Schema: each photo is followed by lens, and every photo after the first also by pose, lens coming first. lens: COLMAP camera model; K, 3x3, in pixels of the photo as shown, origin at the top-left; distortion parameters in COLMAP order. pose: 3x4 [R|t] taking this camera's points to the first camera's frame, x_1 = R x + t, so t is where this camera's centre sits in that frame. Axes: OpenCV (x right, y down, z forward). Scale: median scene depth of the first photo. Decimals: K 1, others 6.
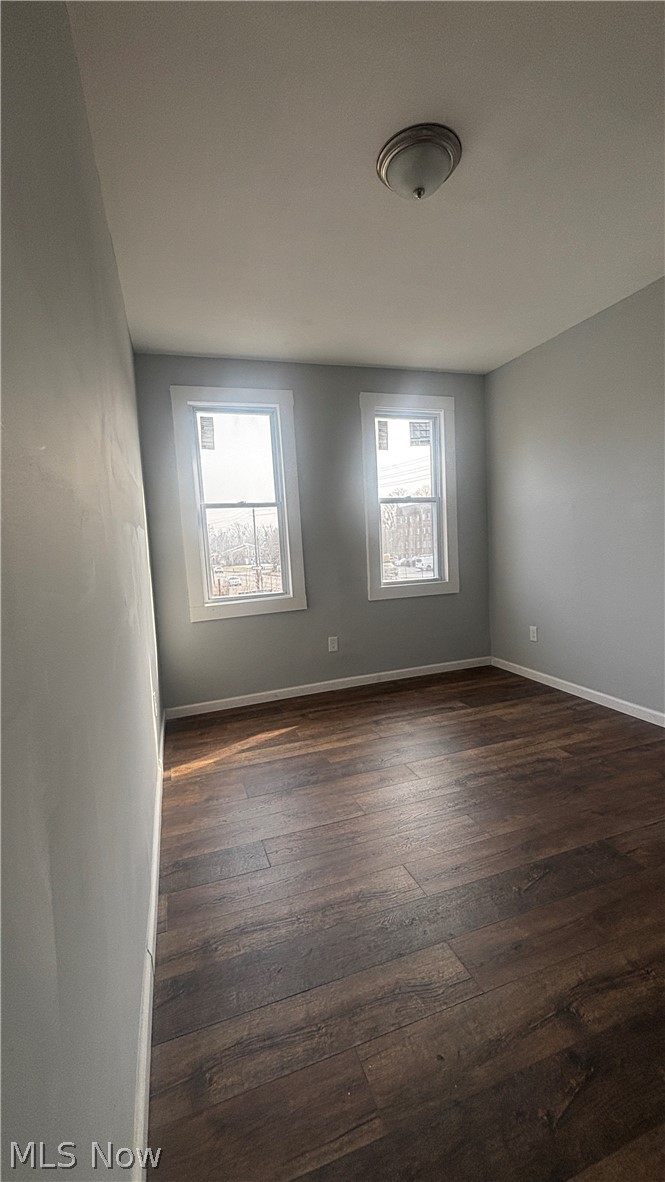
lens RADIAL K [[488.4, 0, 328.4], [0, 488.4, 578.0], [0, 0, 1]] dist [0.017073, -0.000650]
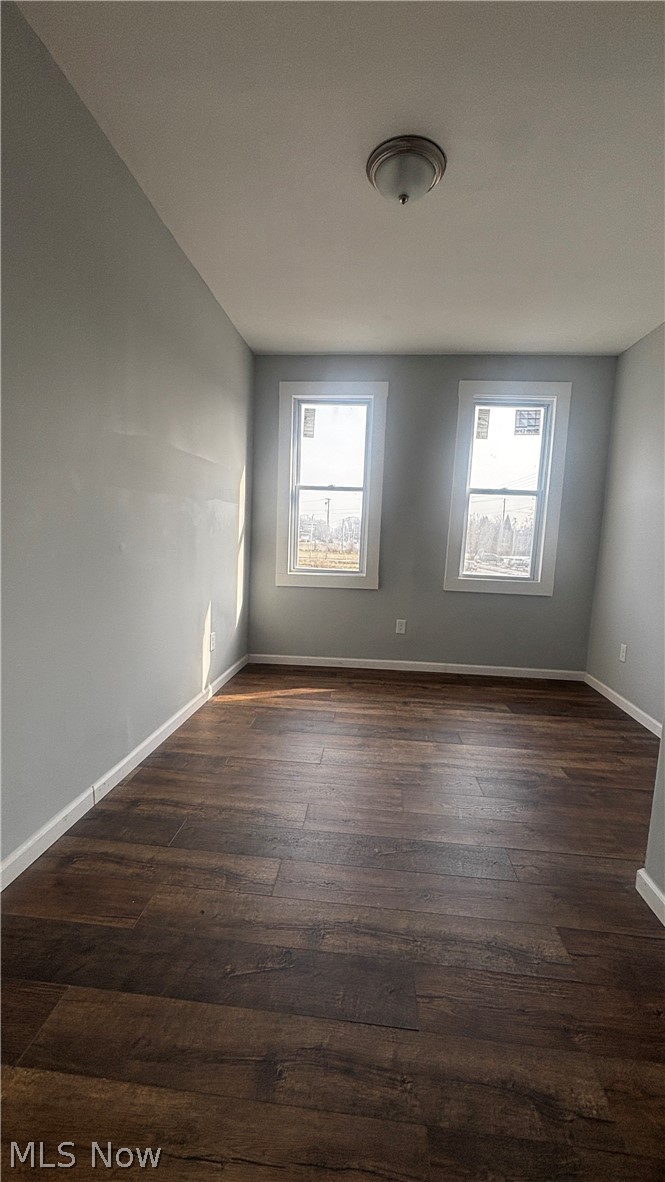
lens RADIAL K [[488.4, 0, 330.3], [0, 488.4, 573.9], [0, 0, 1]] dist [0.017073, -0.000650]
pose [[0.906357, 0.124469, -0.403763, 0.298315], [-0.117106, 0.992189, 0.042989, -0.002607], [0.405959, 0.008320, 0.913853, -0.015124]]
